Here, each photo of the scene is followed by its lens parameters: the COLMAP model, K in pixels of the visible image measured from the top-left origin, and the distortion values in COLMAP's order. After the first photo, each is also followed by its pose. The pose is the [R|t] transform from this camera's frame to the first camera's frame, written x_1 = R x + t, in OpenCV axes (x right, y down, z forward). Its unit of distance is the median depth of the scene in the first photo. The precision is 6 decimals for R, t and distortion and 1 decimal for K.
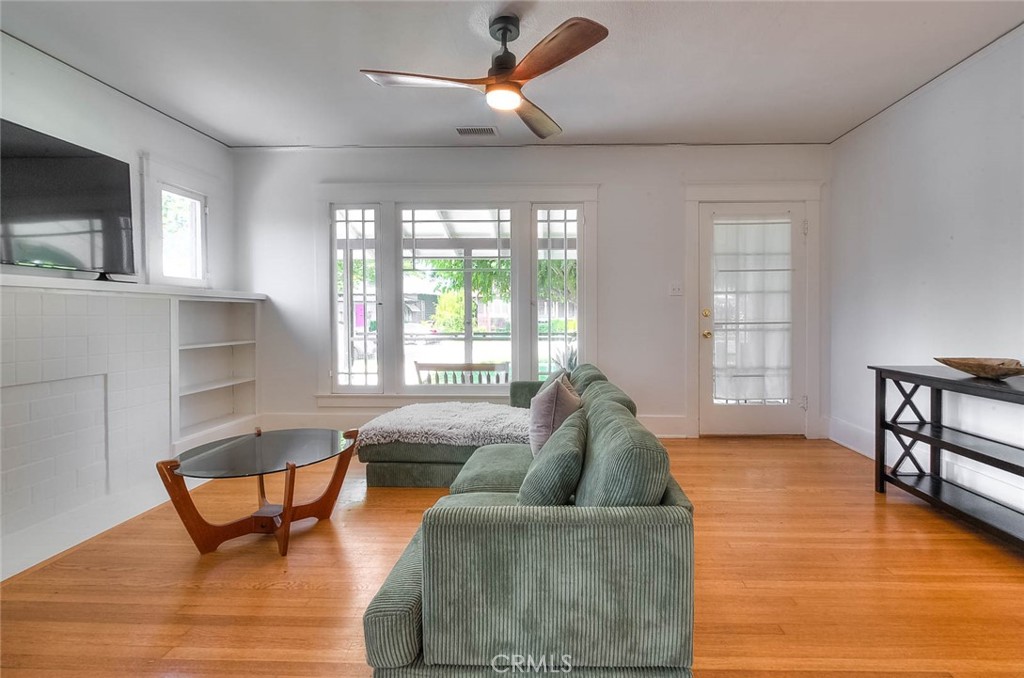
lens RADIAL K [[440.9, 0, 551.6], [0, 440.9, 337.8], [0, 0, 1]] dist [0.011846, -0.000032]
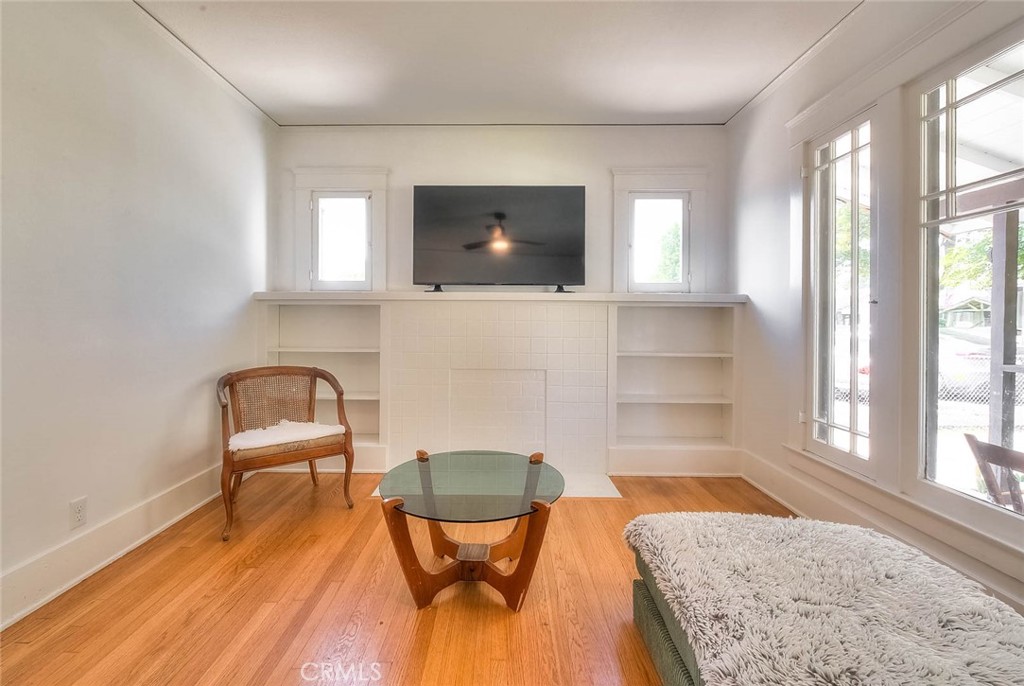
lens RADIAL K [[434.3, 0, 496.0], [0, 434.3, 323.1], [0, 0, 1]] dist [-0.001462, -0.000187]
pose [[0.002795, 0.012812, -0.999914, 0.128304], [-0.057408, 0.998271, 0.012630, -0.040791], [0.998347, 0.057367, 0.003526, 0.684751]]
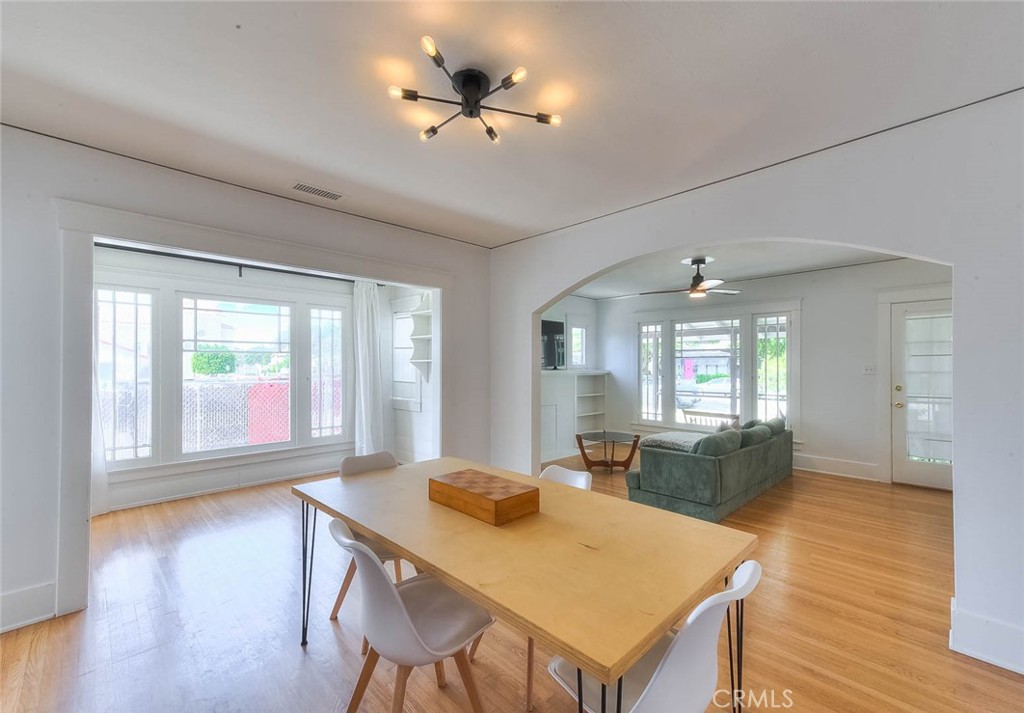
lens RADIAL K [[434.1, 0, 512.0], [0, 434.1, 356.5], [0, 0, 1]] dist [0.018845, 0.000111]
pose [[0.693379, -0.017458, -0.720362, 0.566347], [-0.032418, 0.997938, -0.055389, -0.045205], [0.719843, 0.061759, 0.691384, -0.828208]]
